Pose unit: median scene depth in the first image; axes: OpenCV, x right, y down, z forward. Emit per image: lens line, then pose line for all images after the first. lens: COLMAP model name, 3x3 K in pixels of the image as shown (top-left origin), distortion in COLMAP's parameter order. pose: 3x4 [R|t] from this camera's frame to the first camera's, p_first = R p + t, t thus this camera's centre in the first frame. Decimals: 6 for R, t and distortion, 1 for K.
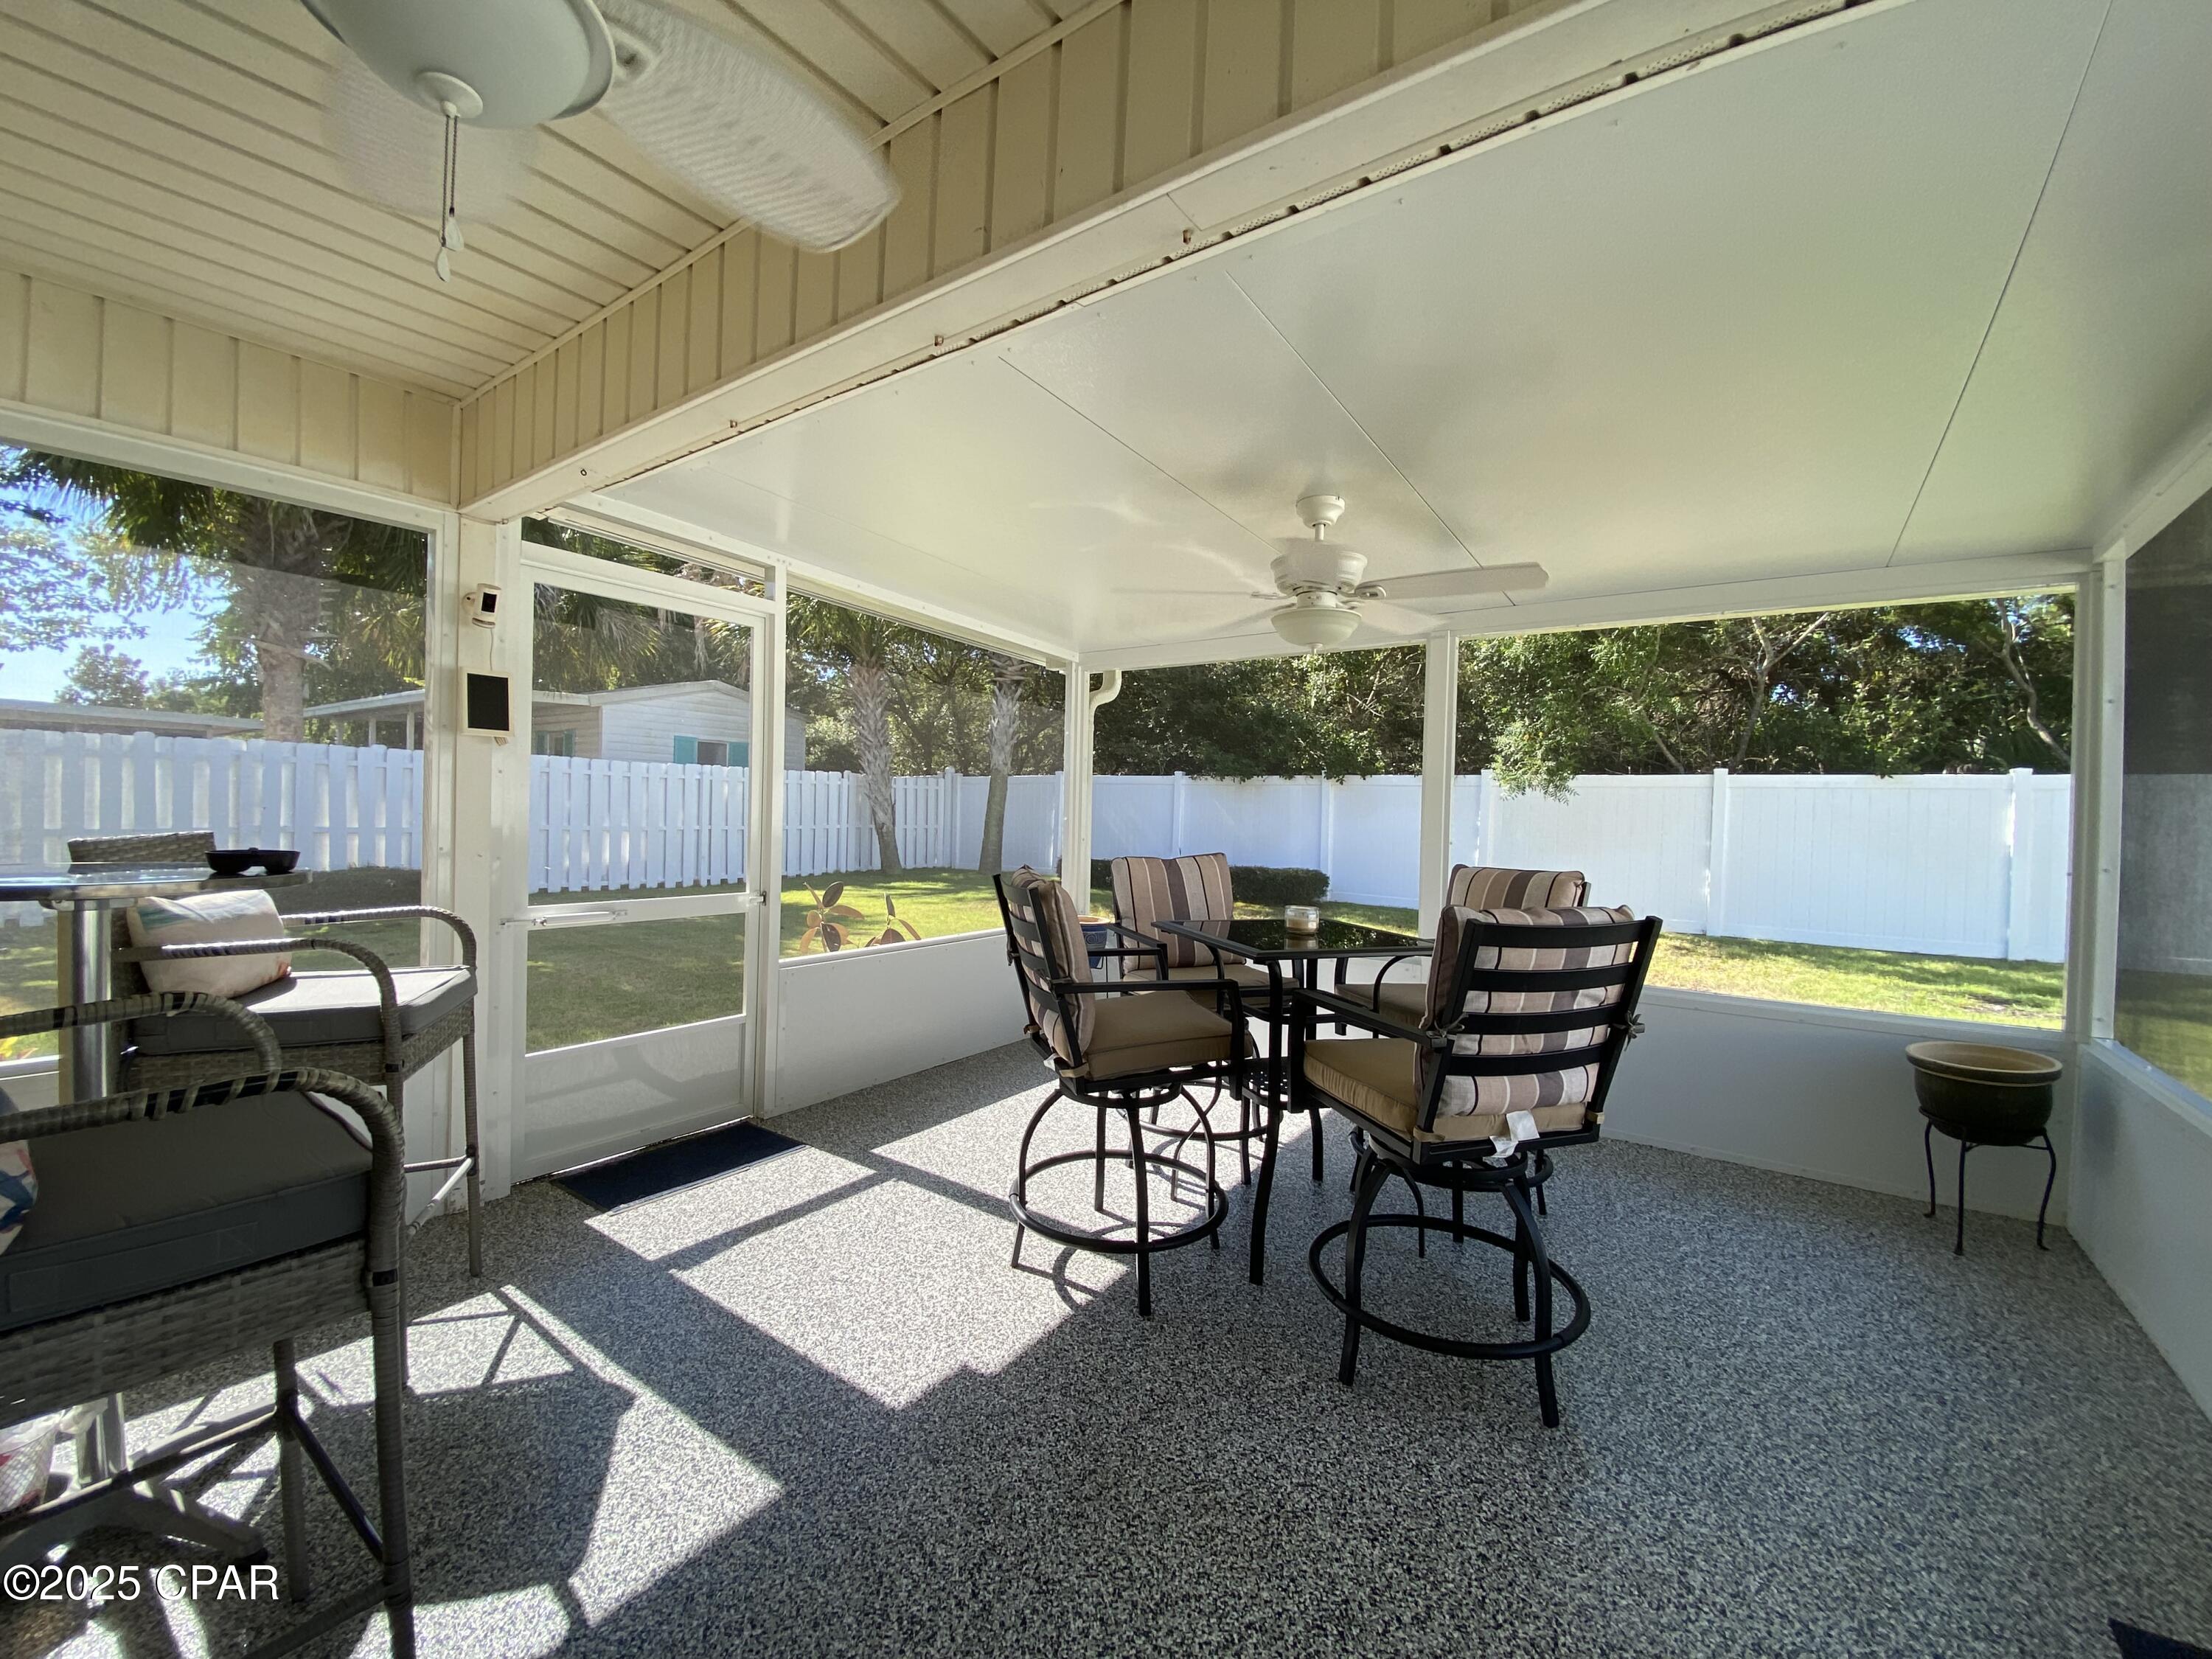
lens RADIAL K [[920.4, 0, 1106.0], [0, 920.4, 829.5], [0, 0, 1]] dist [0.041281, -0.039866]
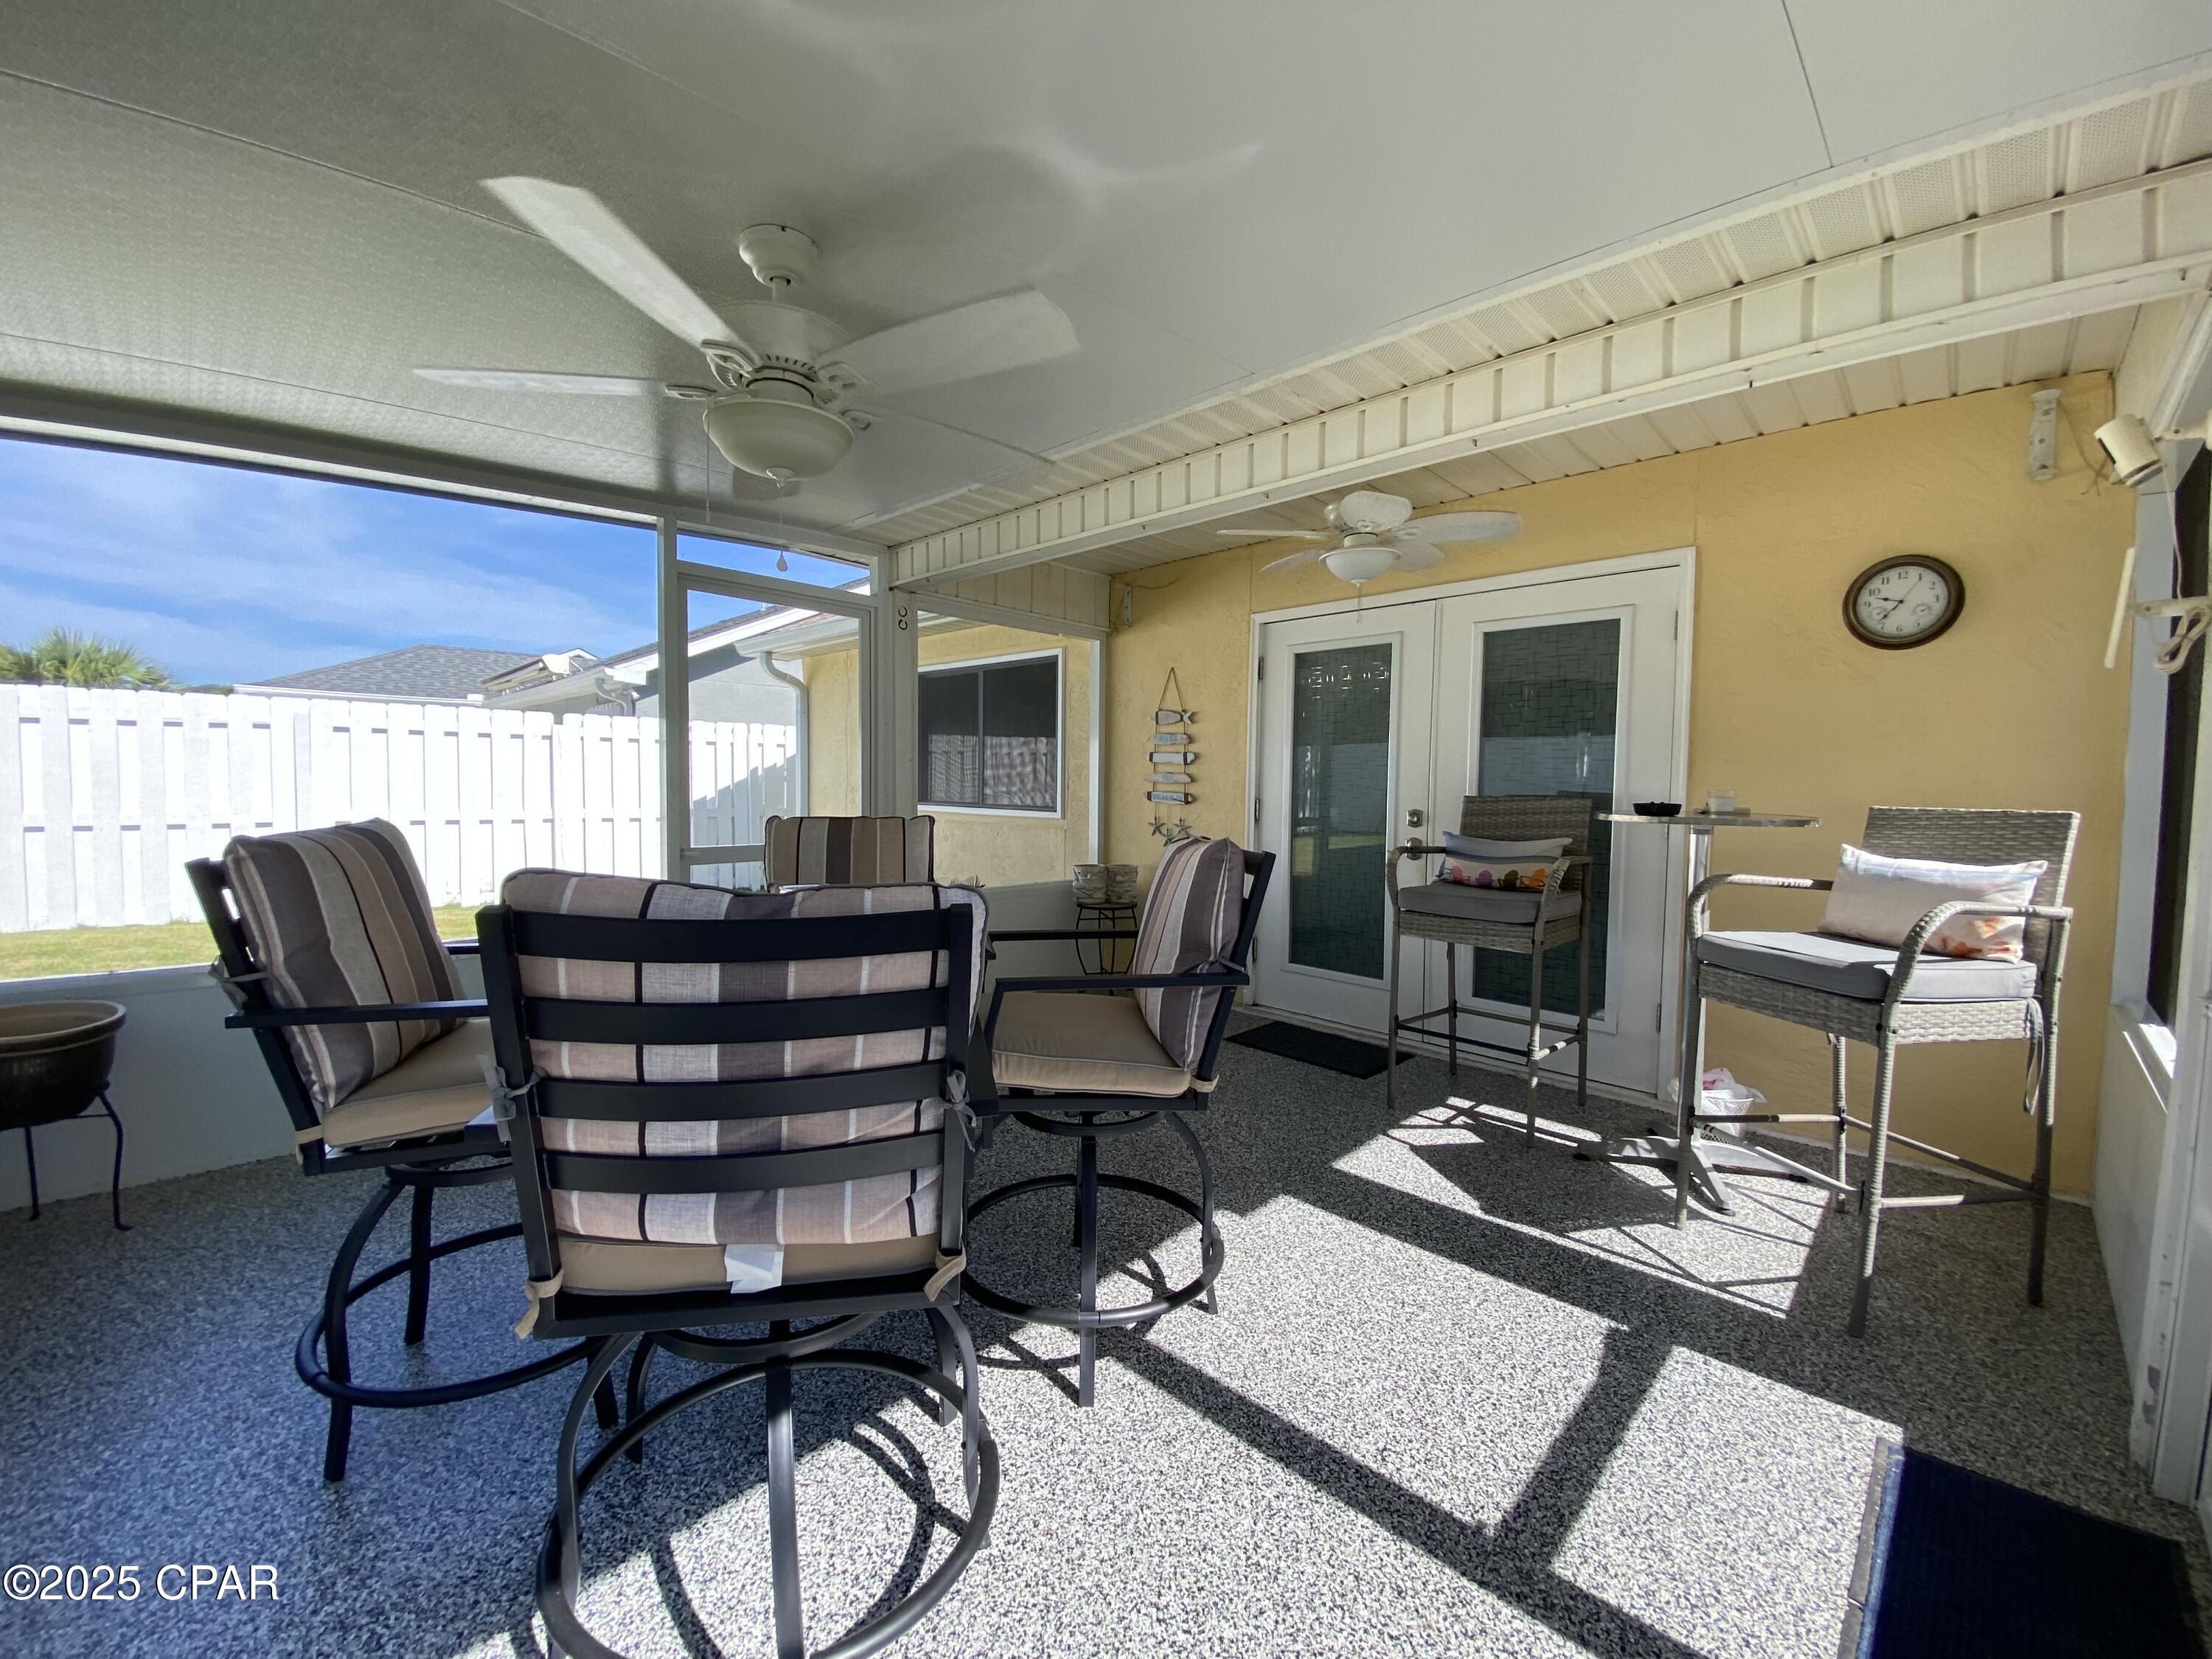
lens RADIAL K [[920.4, 0, 1106.0], [0, 920.4, 829.5], [0, 0, 1]] dist [0.041281, -0.039866]
pose [[-0.987198, -0.030746, 0.156511, -0.135994], [-0.020511, 0.997569, 0.066596, -0.014919], [-0.158178, 0.062533, -0.985429, 2.004303]]
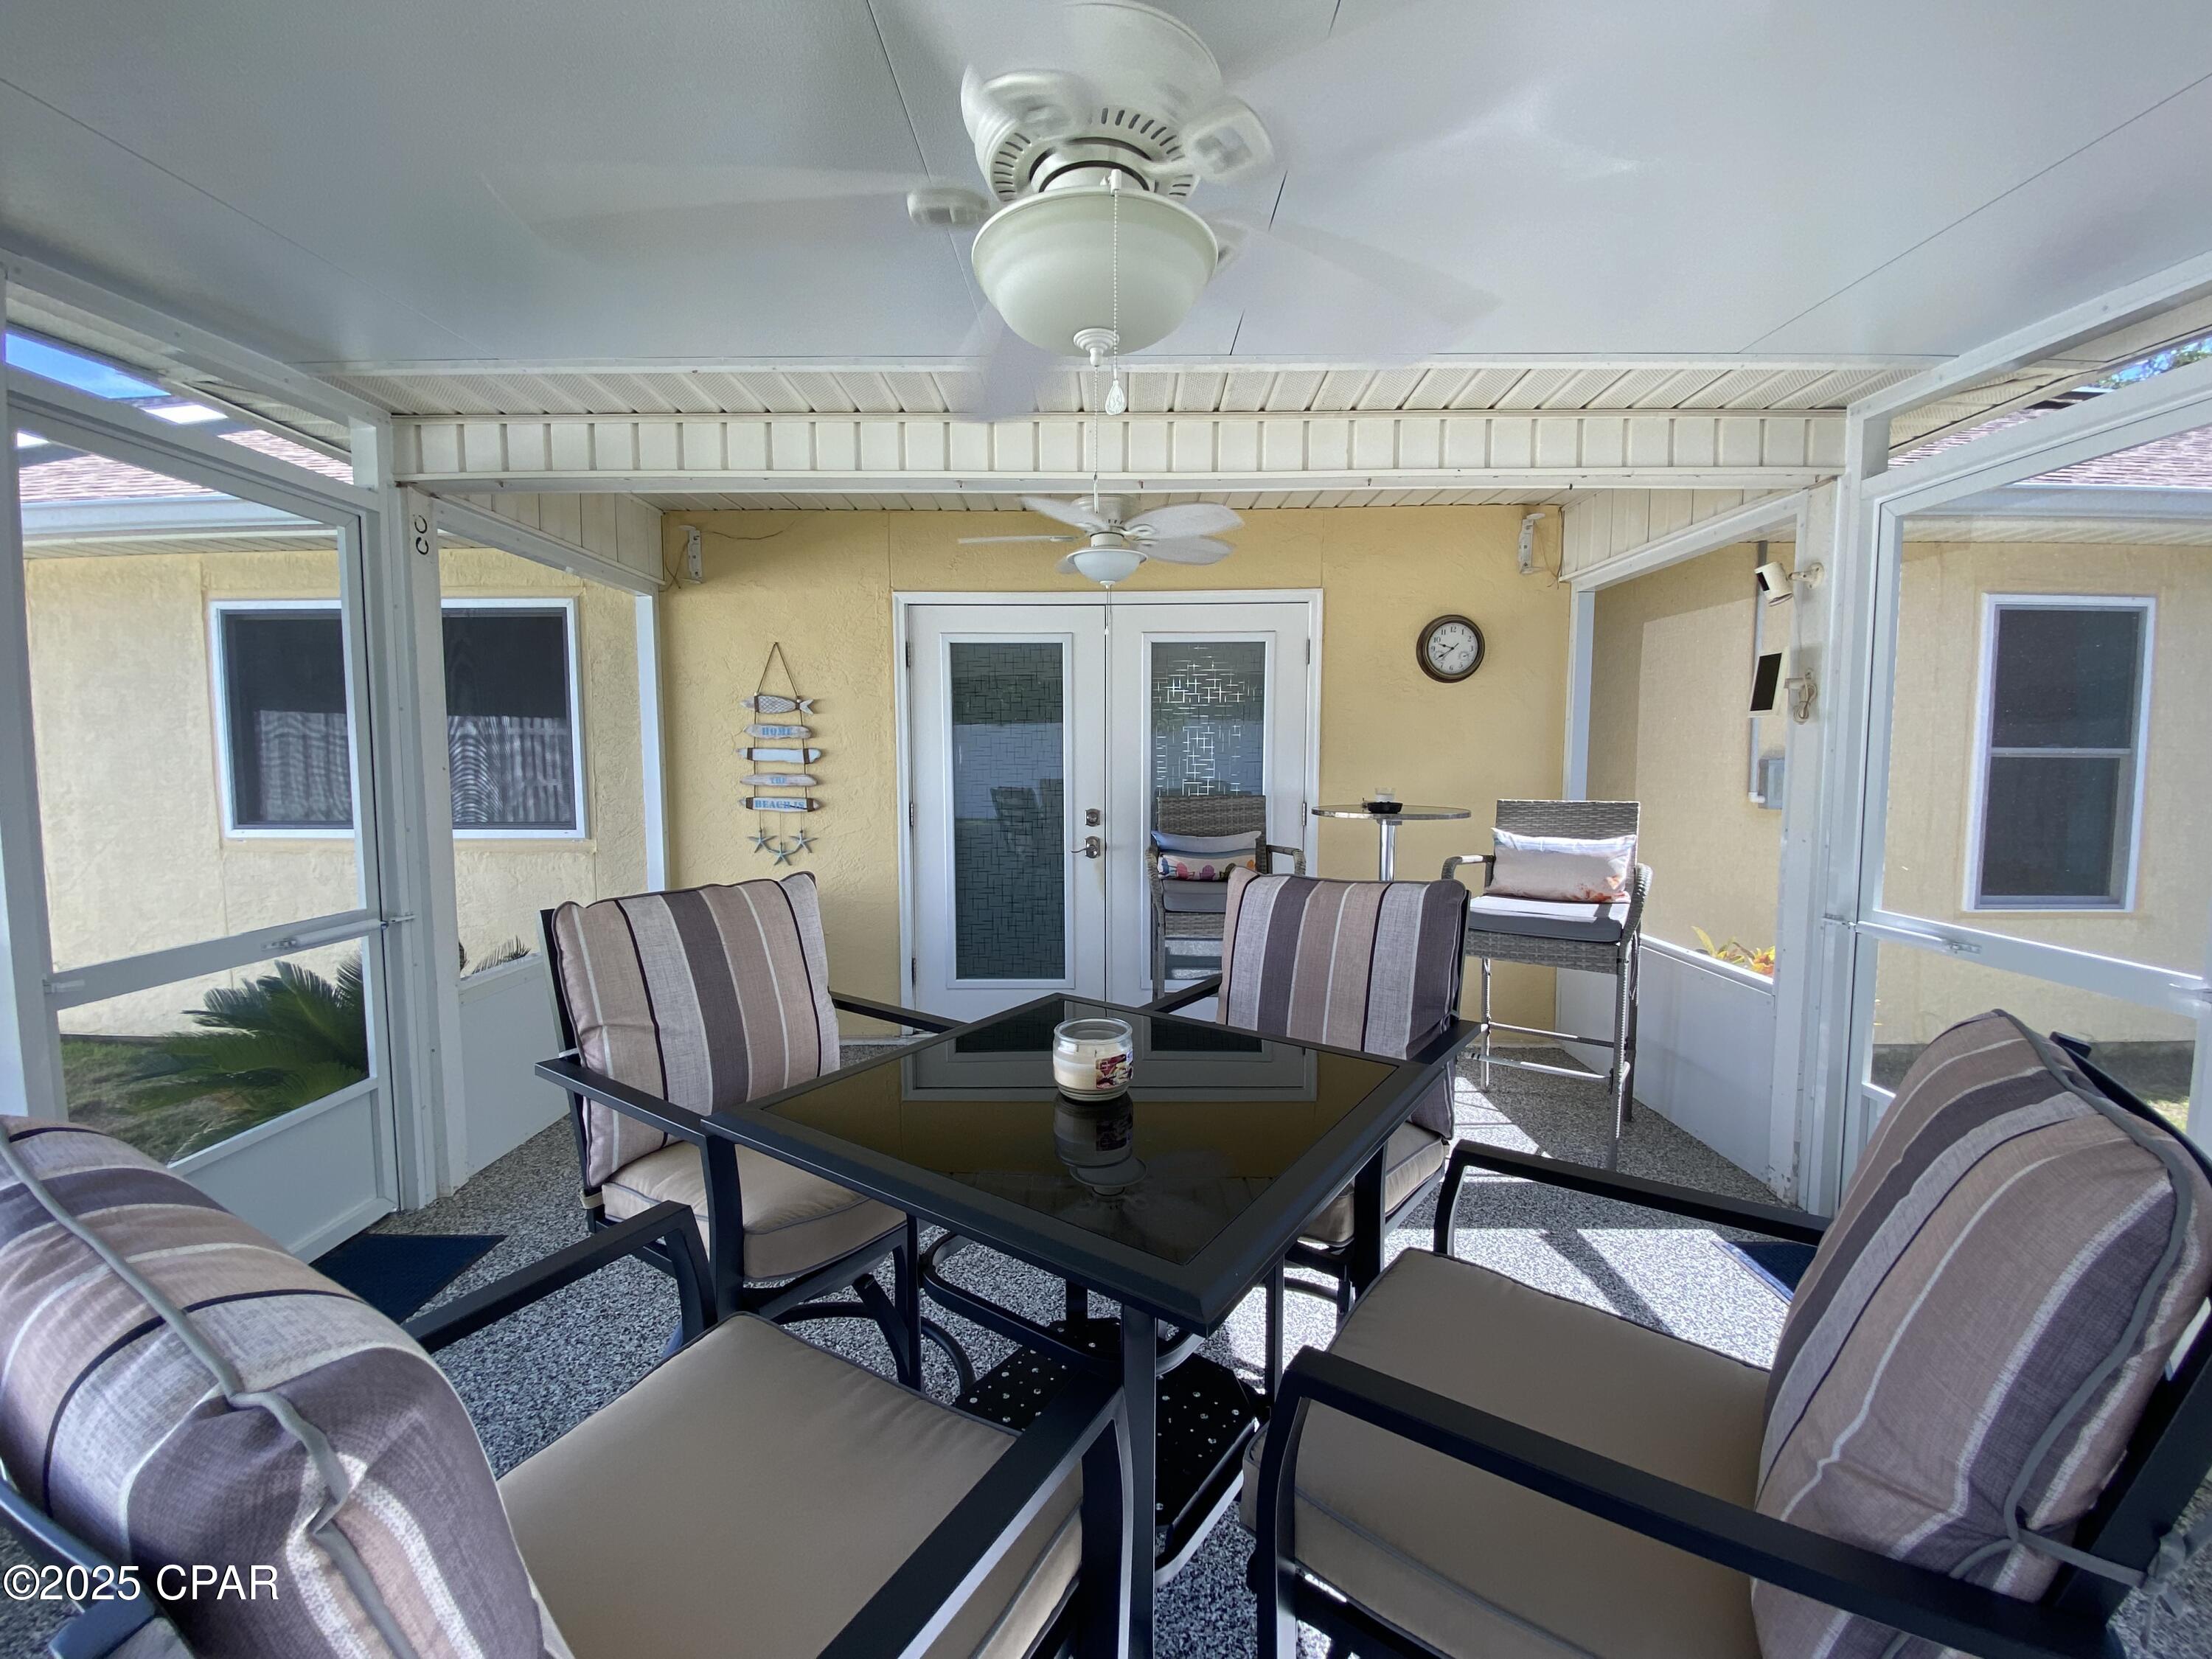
lens RADIAL K [[920.4, 0, 1106.0], [0, 920.4, 829.5], [0, 0, 1]] dist [0.041281, -0.039866]
pose [[-0.814546, 0.036234, -0.578967, 0.552140], [-0.016029, 0.996260, 0.084902, -0.058394], [0.579878, 0.078437, -0.810919, 1.649481]]
